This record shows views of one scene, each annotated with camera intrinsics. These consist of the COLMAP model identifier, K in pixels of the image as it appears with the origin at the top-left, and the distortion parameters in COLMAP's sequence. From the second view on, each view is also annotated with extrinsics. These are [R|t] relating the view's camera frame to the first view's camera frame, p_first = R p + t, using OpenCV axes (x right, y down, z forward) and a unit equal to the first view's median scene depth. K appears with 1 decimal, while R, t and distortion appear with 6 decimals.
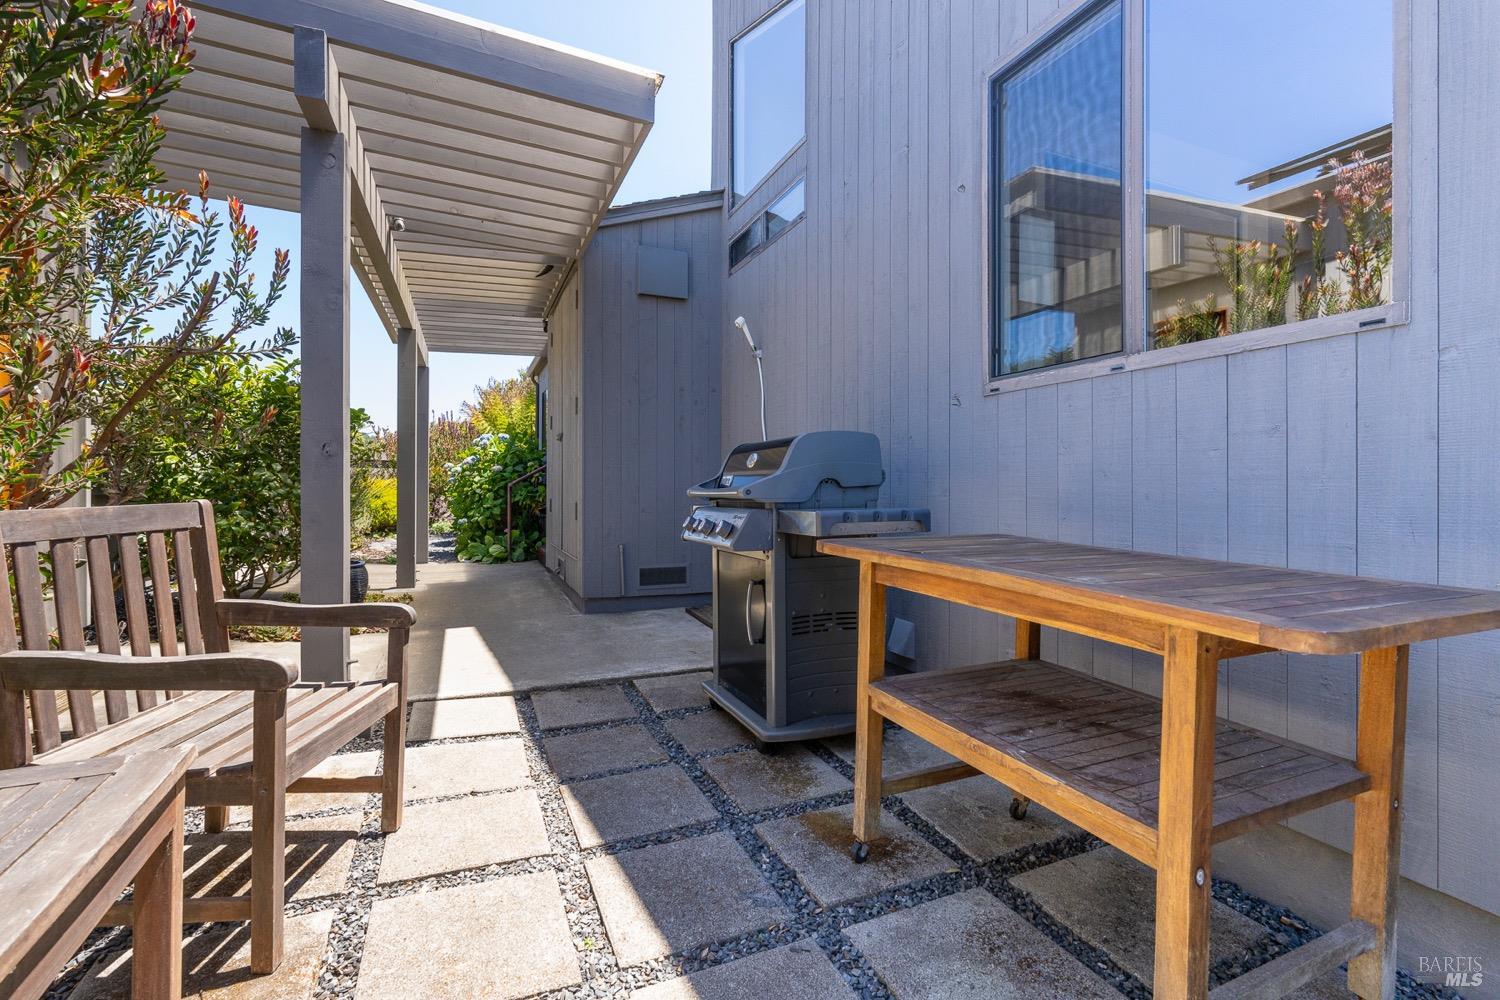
lens RADIAL K [[676.4, 0, 726.3], [0, 676.4, 480.7], [0, 0, 1]] dist [-0.010284, -0.001227]
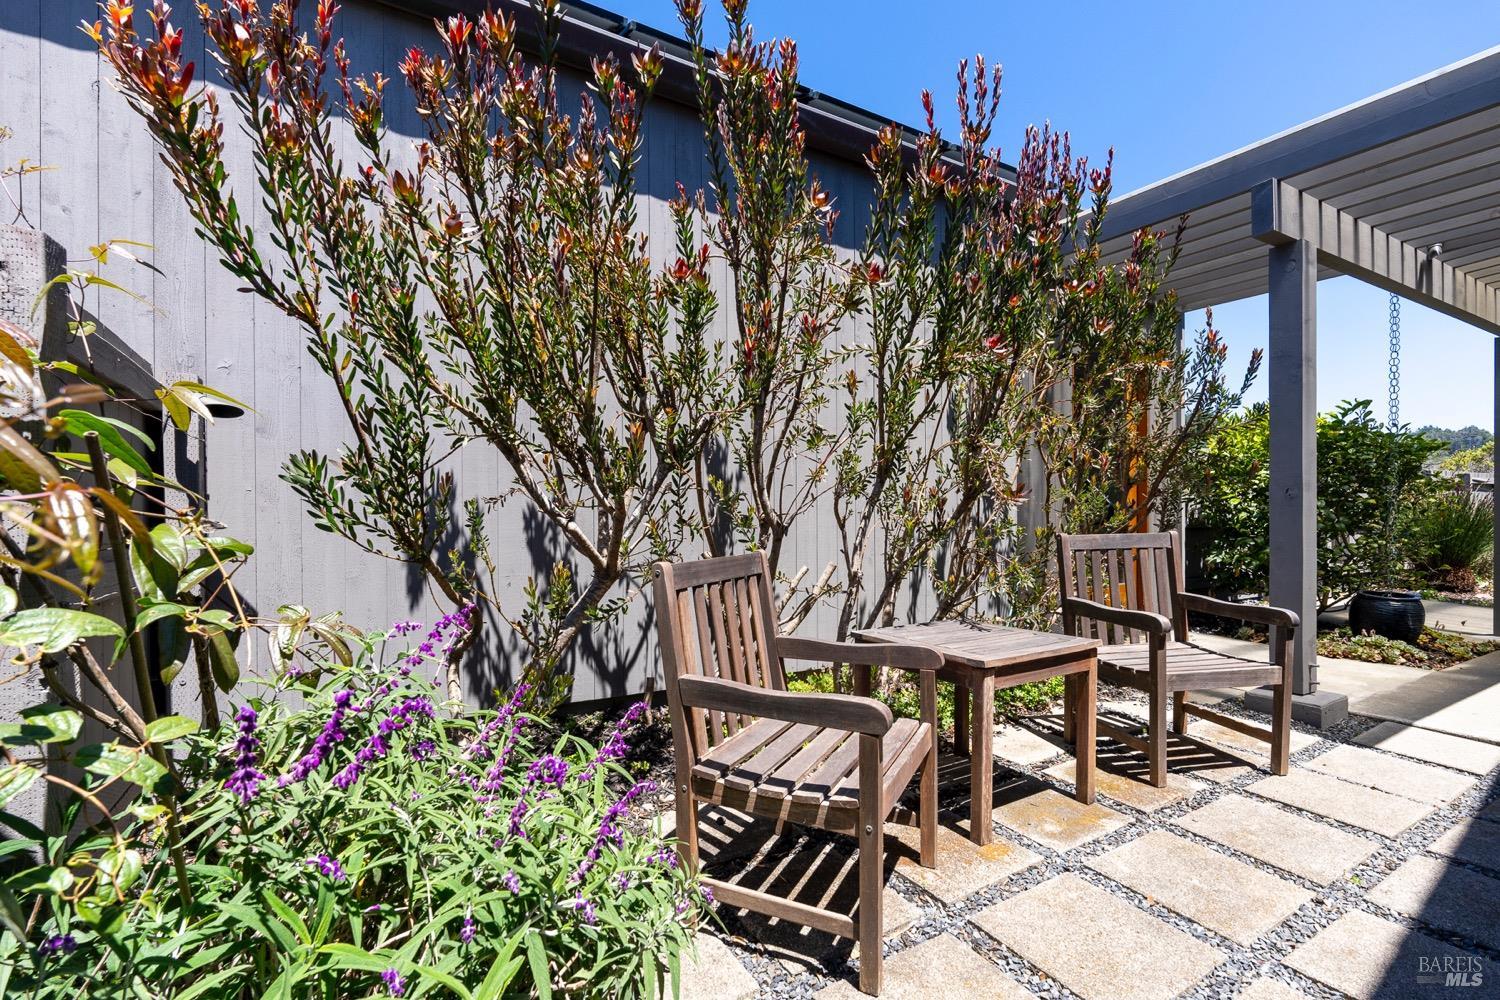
lens RADIAL K [[676.4, 0, 759.8], [0, 676.4, 507.9], [0, 0, 1]] dist [-0.010284, -0.001227]
pose [[0.145470, -0.015123, -0.989247, 0.693845], [0.007793, 0.999870, -0.014140, -0.014018], [0.989332, -0.005652, 0.145569, -0.241116]]
